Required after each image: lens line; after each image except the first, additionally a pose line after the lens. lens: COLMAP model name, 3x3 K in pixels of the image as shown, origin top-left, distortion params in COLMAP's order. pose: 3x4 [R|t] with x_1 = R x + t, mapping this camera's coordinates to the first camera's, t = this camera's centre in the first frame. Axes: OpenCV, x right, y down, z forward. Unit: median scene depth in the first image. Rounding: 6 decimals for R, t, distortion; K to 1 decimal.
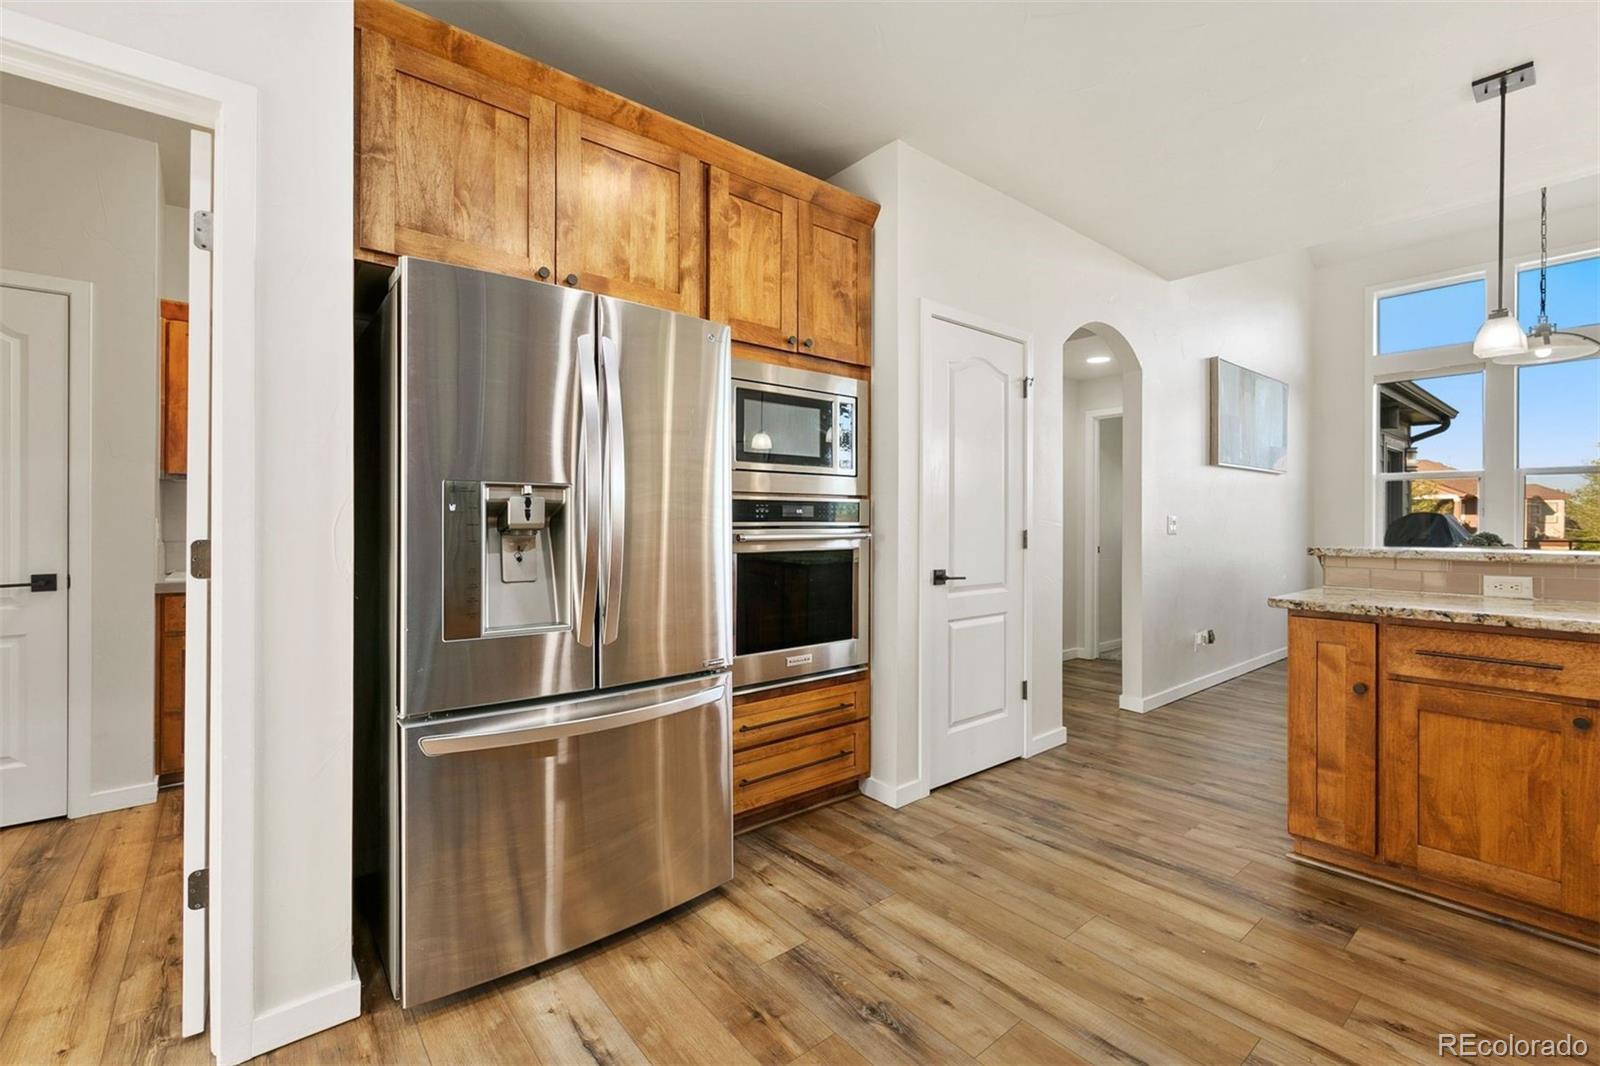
lens RADIAL K [[688.5, 0, 802.0], [0, 688.5, 528.9], [0, 0, 1]] dist [0.000324, 0.000061]
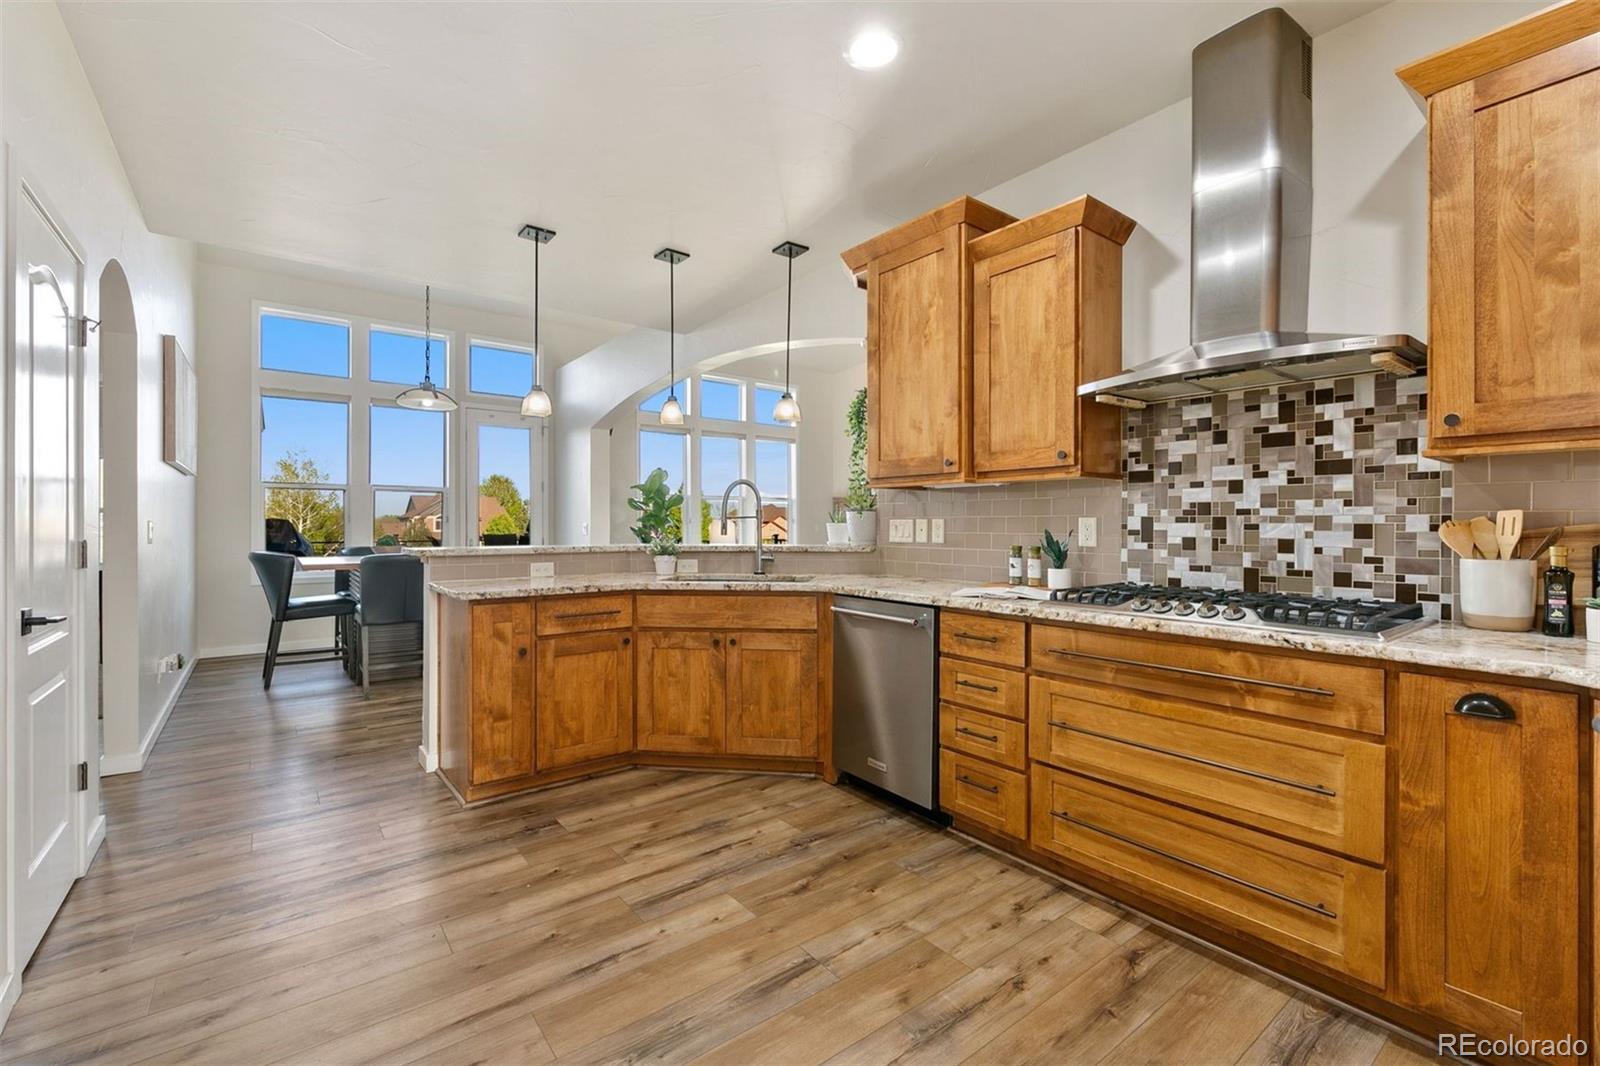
lens RADIAL K [[688.5, 0, 802.0], [0, 688.5, 528.9], [0, 0, 1]] dist [0.000324, 0.000061]
pose [[0.029924, -0.006823, 0.999529, -0.533459], [0.011943, 0.999908, 0.006468, -0.009847], [-0.999481, 0.011744, 0.030003, 0.427558]]
